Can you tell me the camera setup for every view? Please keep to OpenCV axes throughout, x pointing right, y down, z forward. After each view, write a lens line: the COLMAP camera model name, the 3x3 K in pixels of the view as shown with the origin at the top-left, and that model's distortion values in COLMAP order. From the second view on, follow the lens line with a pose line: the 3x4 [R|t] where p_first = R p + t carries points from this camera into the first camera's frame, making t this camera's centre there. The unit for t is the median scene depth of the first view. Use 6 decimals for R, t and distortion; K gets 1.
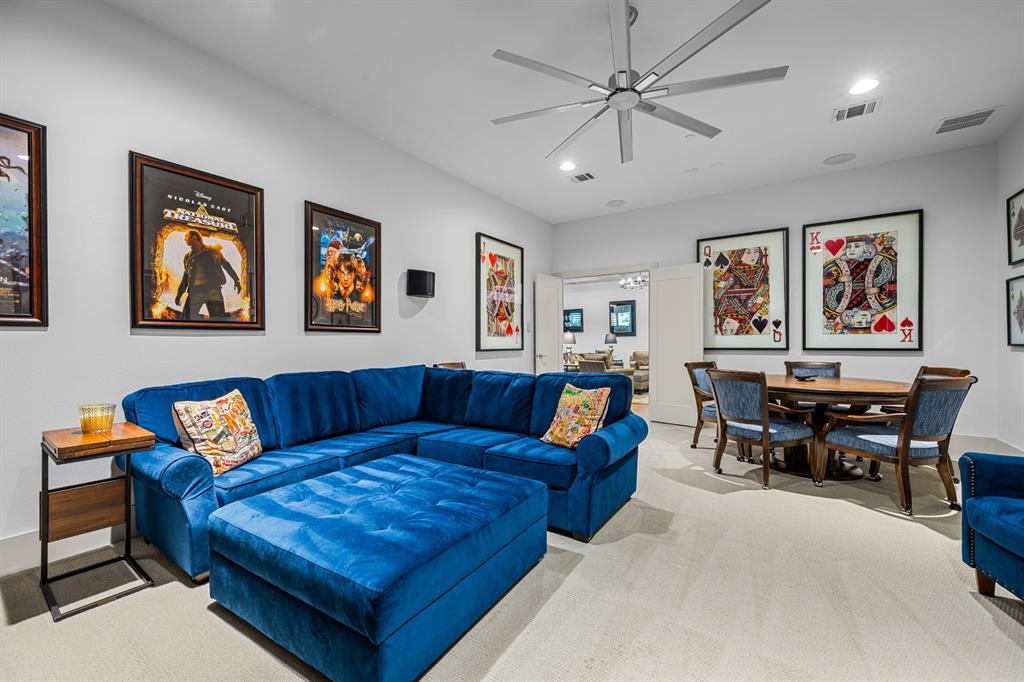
lens RADIAL K [[410.5, 0, 513.4], [0, 410.5, 342.0], [0, 0, 1]] dist [0.016394, 0.000021]
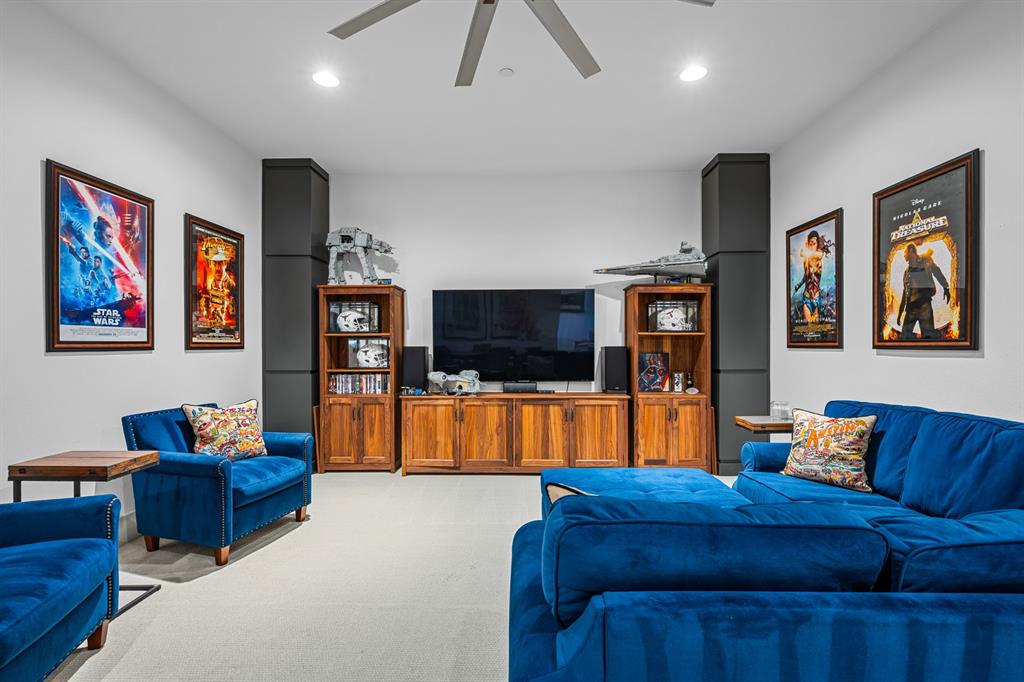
lens RADIAL K [[468.9, 0, 514.3], [0, 468.9, 344.5], [0, 0, 1]] dist [0.000284, 0.000057]
pose [[-0.841473, 0.005129, -0.540274, 0.541196], [0.003620, 0.999986, 0.003856, -0.048629], [0.540287, 0.001290, -0.841480, 1.386346]]
